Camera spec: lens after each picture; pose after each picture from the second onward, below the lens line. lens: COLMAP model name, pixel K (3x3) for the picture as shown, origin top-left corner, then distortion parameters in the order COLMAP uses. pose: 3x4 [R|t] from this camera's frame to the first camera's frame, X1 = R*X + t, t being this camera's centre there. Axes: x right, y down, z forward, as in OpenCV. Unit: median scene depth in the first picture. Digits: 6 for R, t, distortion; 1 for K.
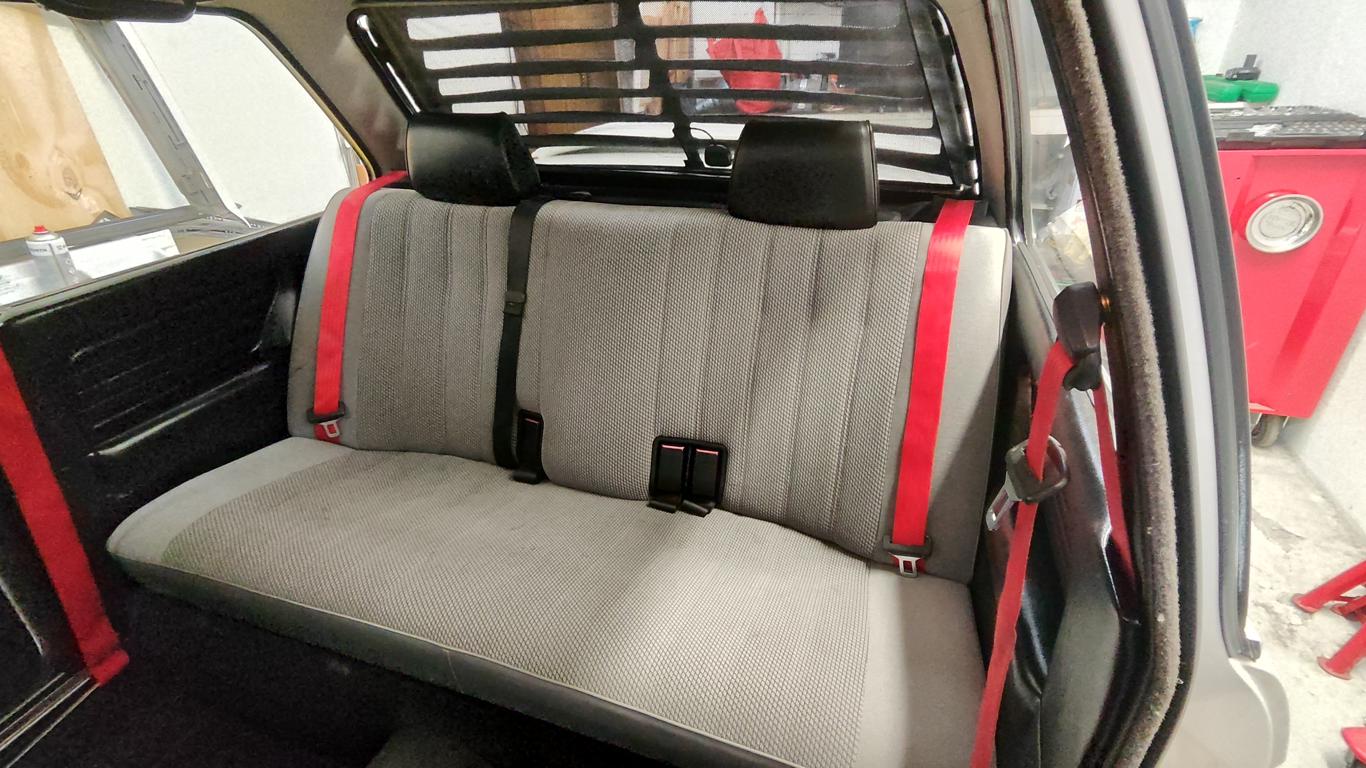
lens RADIAL K [[625.1, 0, 683.0], [0, 625.1, 384.0], [0, 0, 1]] dist [-0.000209, 0.000059]
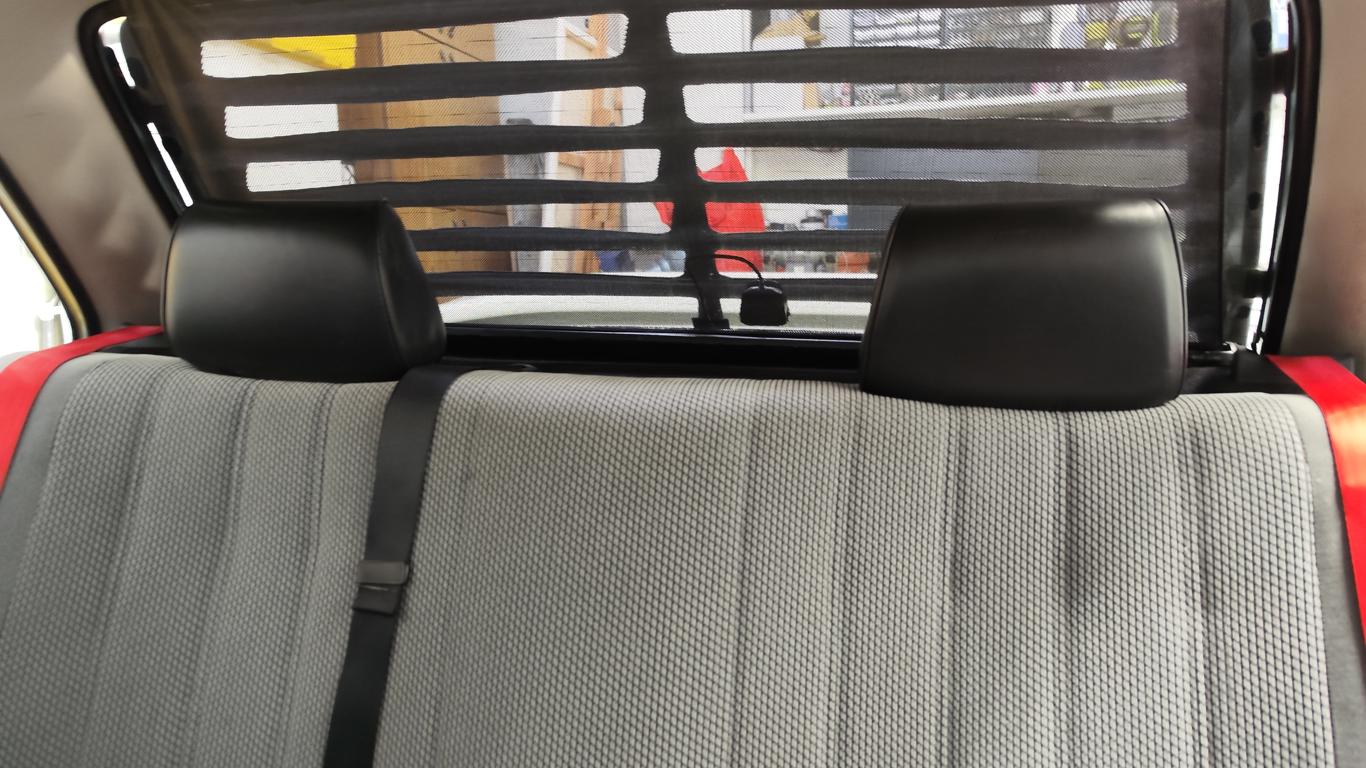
lens RADIAL K [[903.6, 0, 683.0], [0, 903.6, 384.0], [0, 0, 1]] dist [0.003879, 0.001154]
pose [[0.989516, -0.001205, 0.144420, -0.152779], [0.049207, 0.942948, -0.329284, -0.043807], [-0.135784, 0.332938, 0.933121, 0.330227]]
